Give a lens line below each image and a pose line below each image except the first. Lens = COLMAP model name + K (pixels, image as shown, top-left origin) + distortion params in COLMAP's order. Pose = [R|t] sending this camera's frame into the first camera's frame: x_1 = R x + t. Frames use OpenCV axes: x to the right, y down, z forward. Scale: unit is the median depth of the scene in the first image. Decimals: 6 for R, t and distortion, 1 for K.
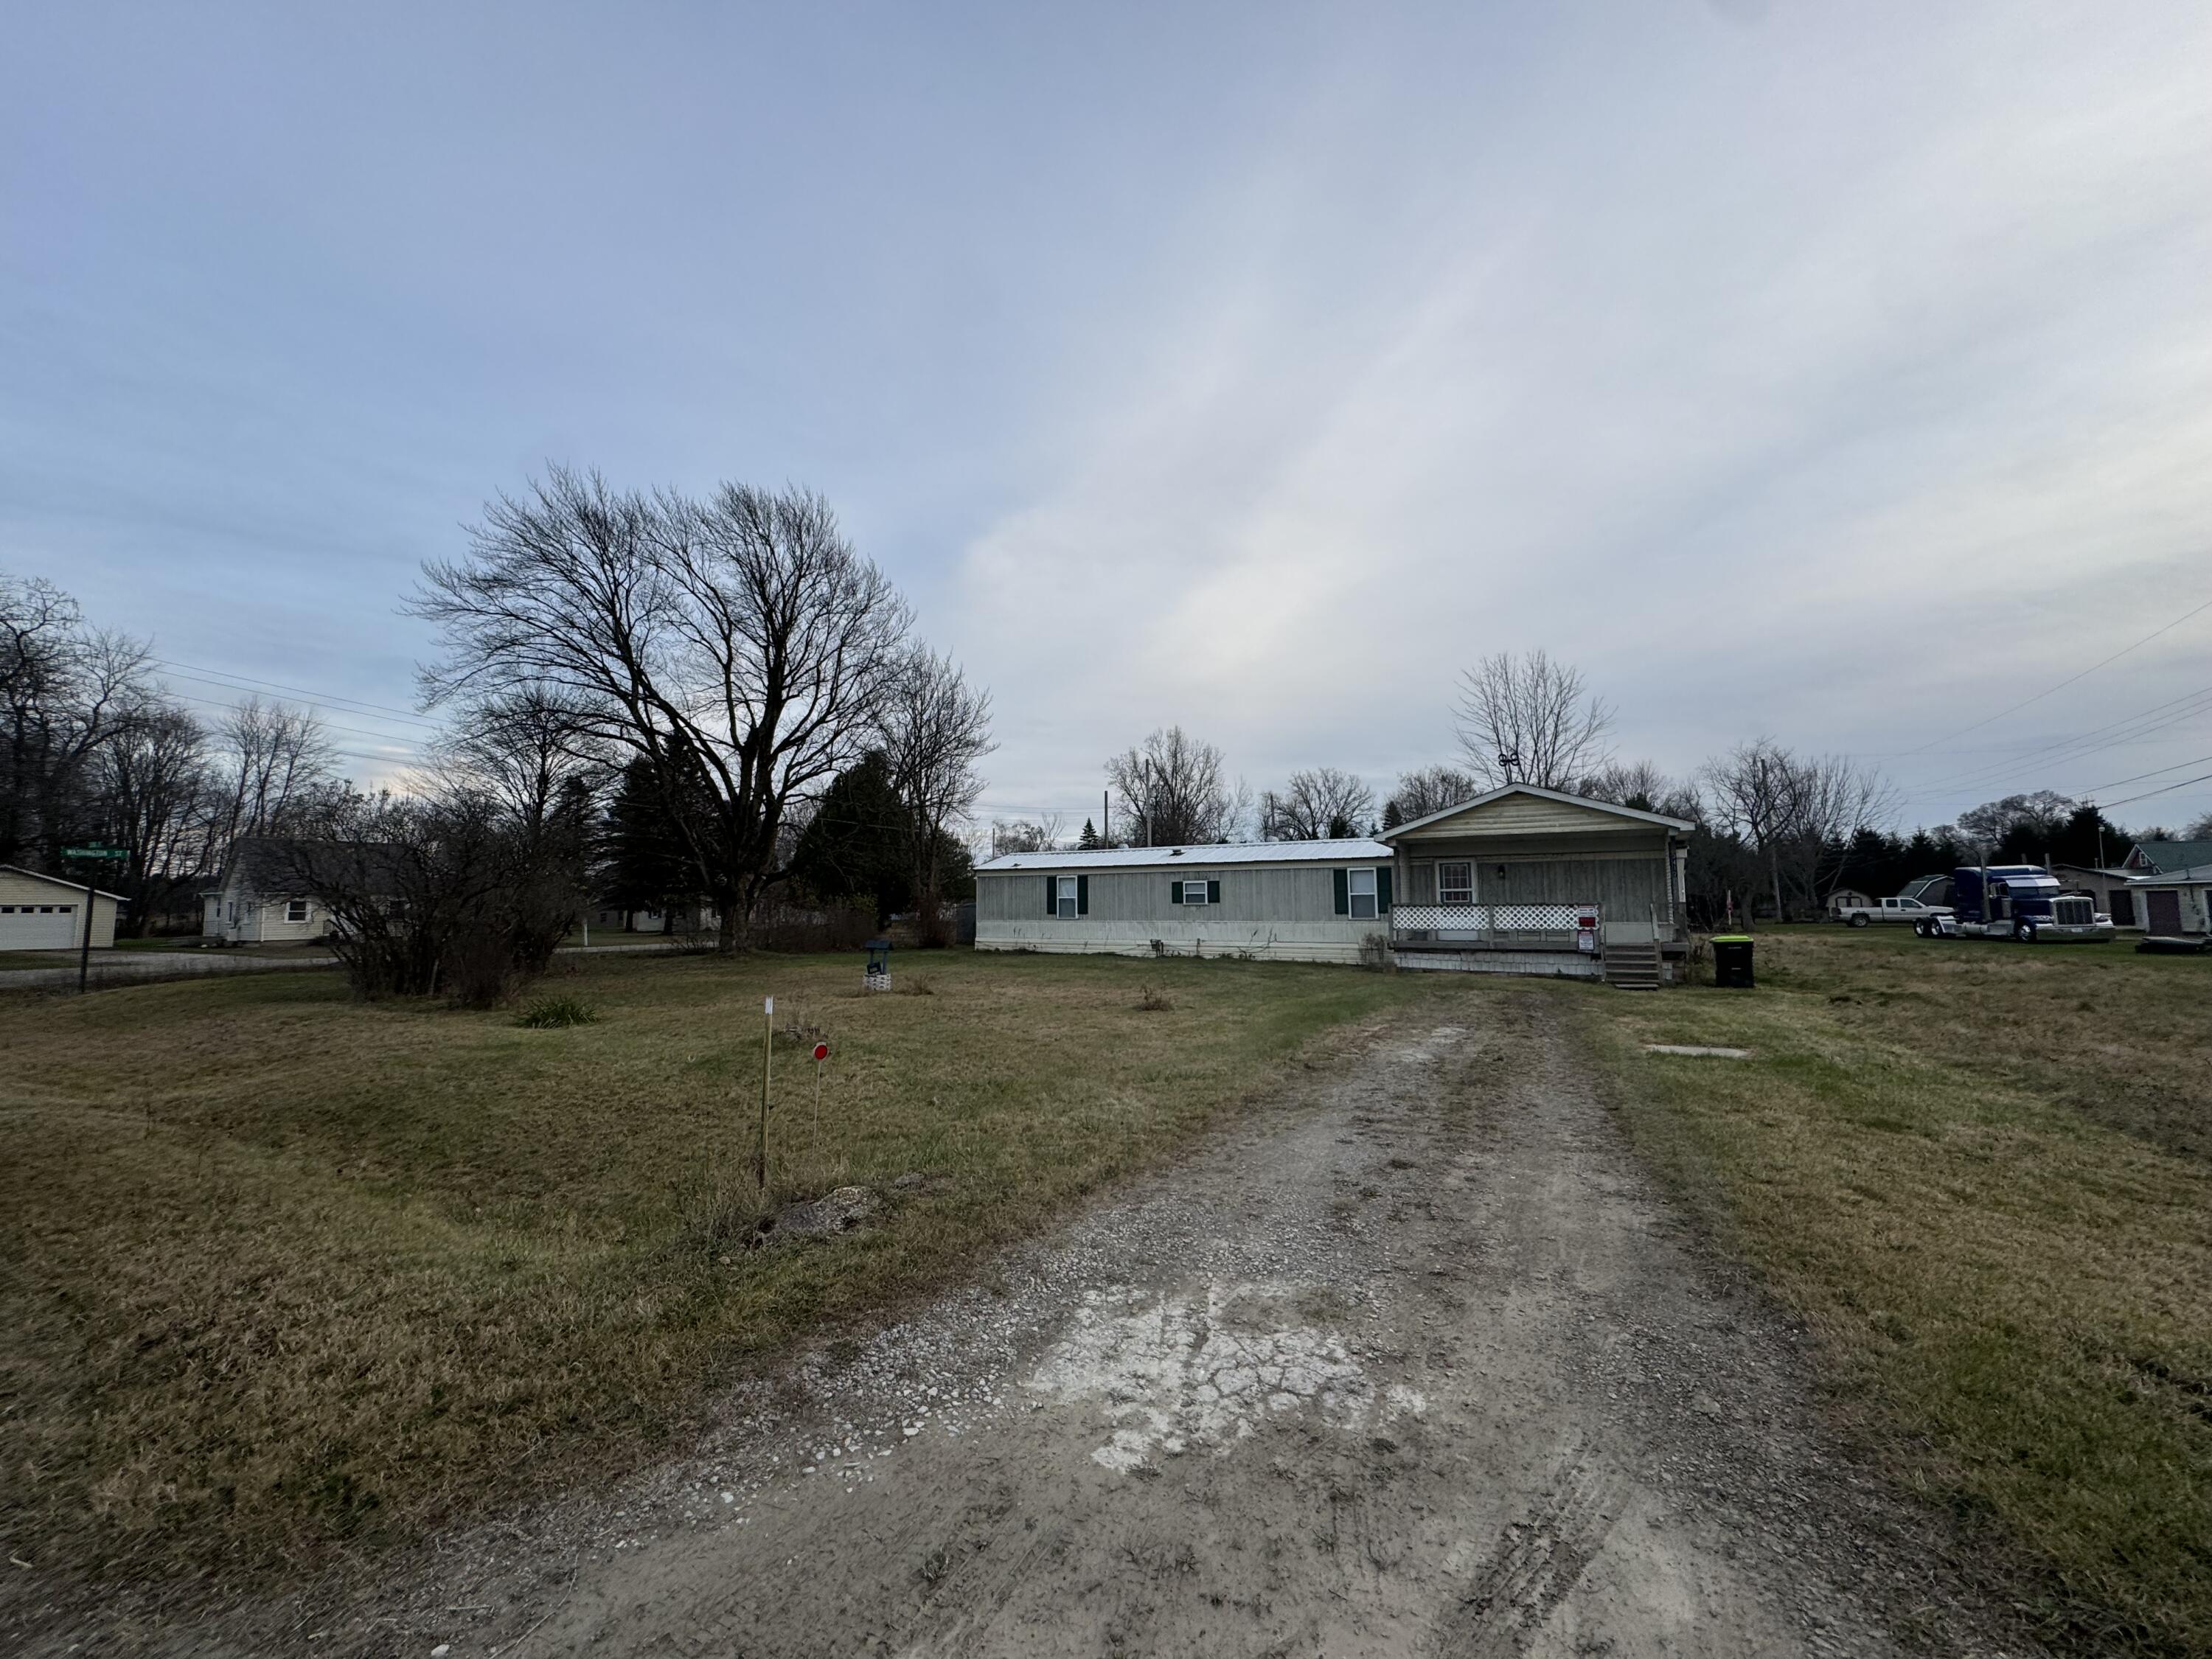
lens RADIAL K [[885.9, 0, 1104.9], [0, 885.9, 826.8], [0, 0, 1]] dist [-0.000231, -0.000369]
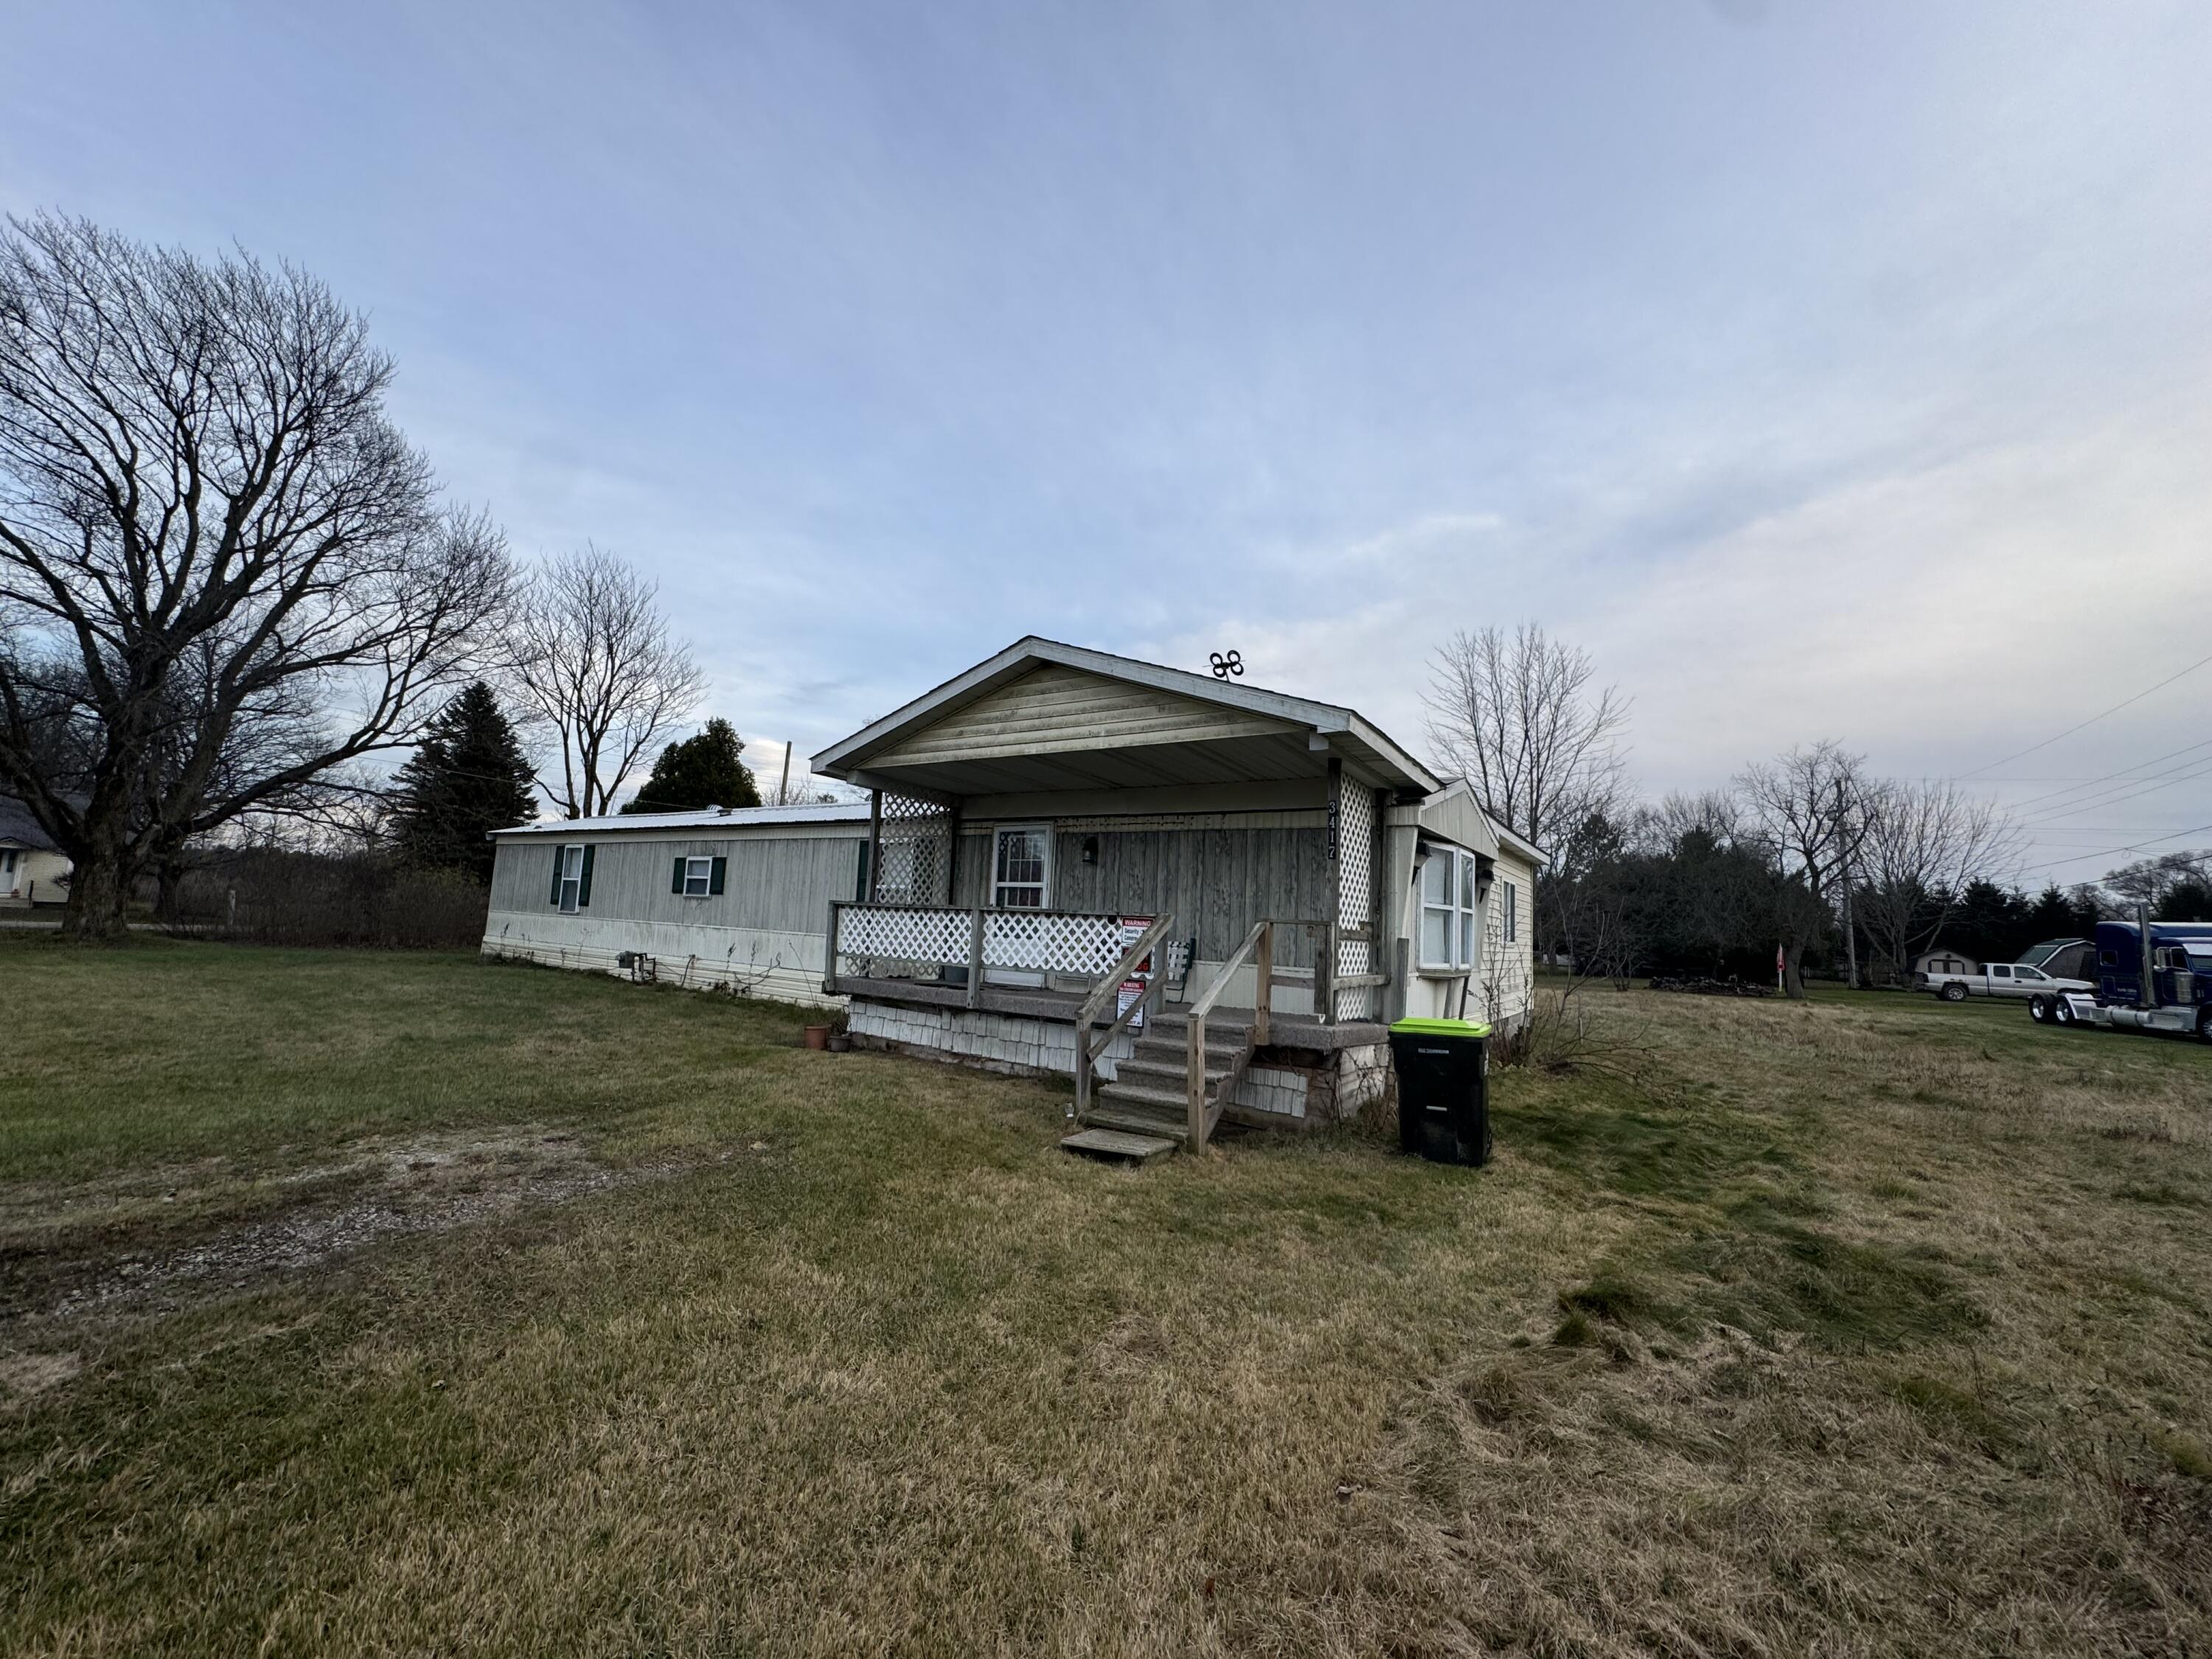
lens RADIAL K [[885.9, 0, 1104.9], [0, 885.9, 826.8], [0, 0, 1]] dist [-0.000231, -0.000369]
pose [[0.995673, 0.047763, -0.079714, 0.271357], [-0.049627, 0.998535, -0.021567, 0.026380], [0.078568, 0.025430, 0.996584, 0.280696]]
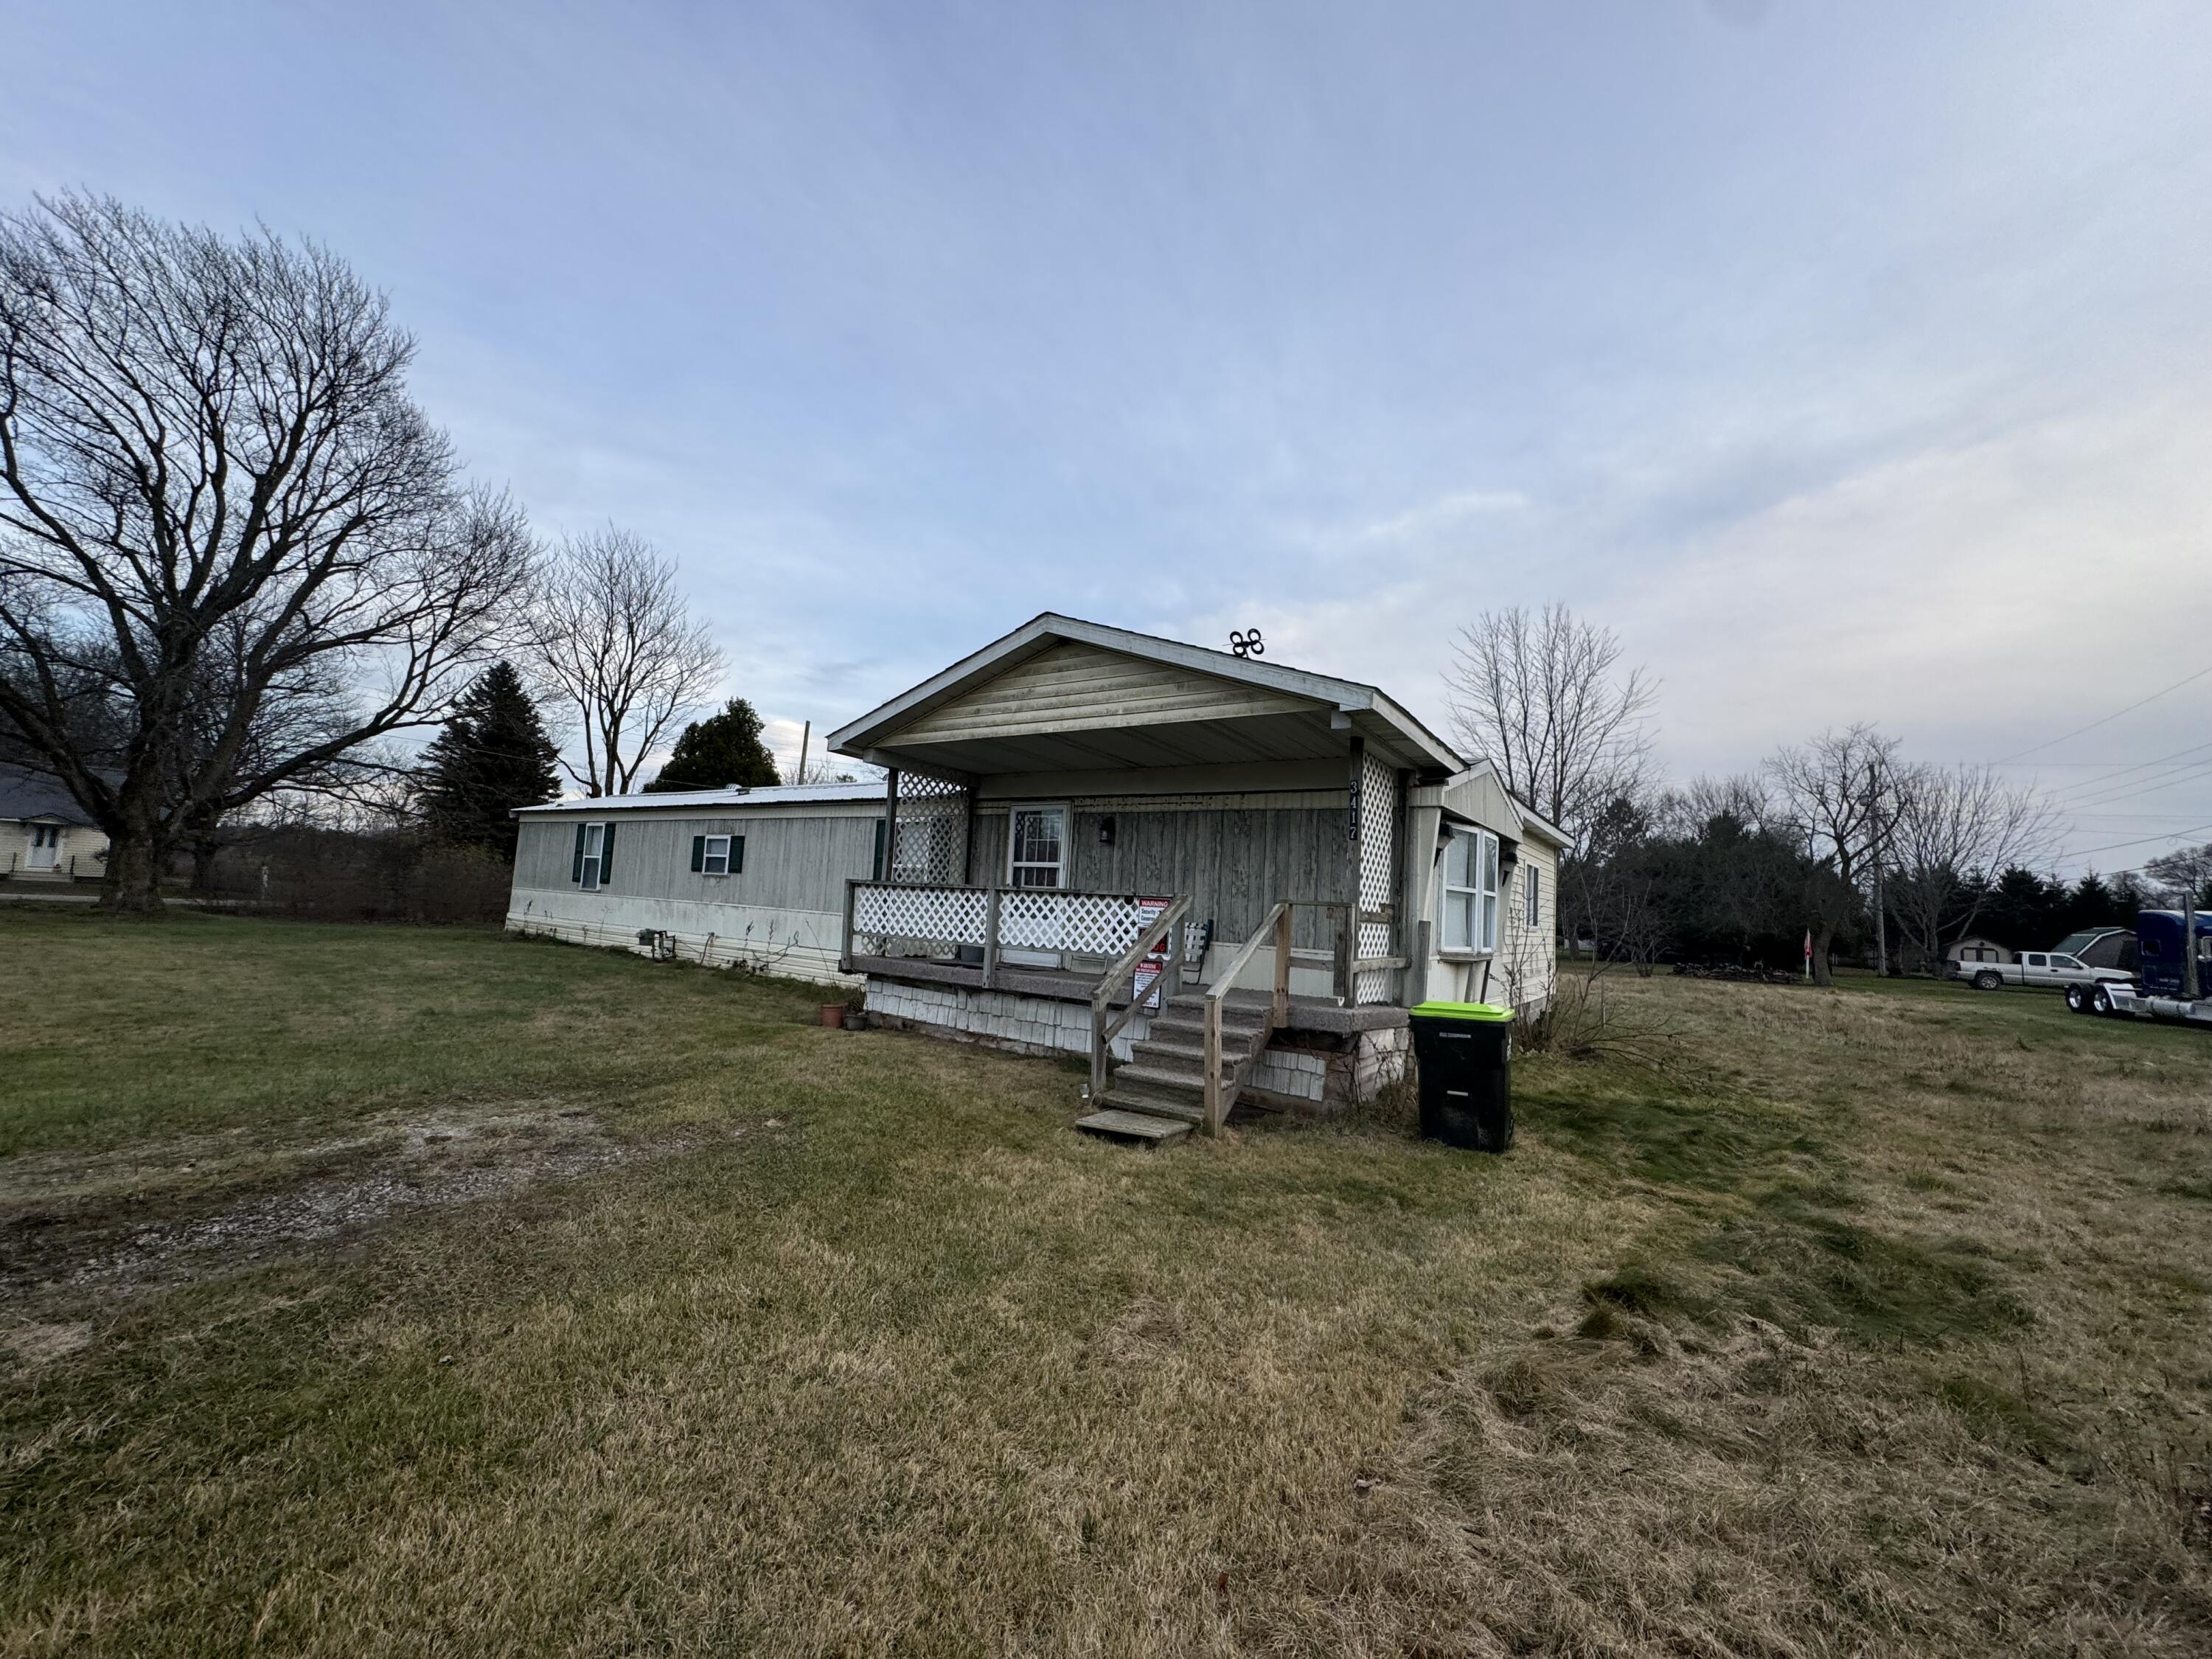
lens RADIAL K [[885.9, 0, 1104.9], [0, 885.9, 826.8], [0, 0, 1]] dist [-0.000231, -0.000369]
pose [[0.993595, 0.054631, -0.098915, 0.271404], [-0.054898, 0.998492, 0.000028, 0.026900], [0.098768, 0.005402, 0.995096, 0.283138]]
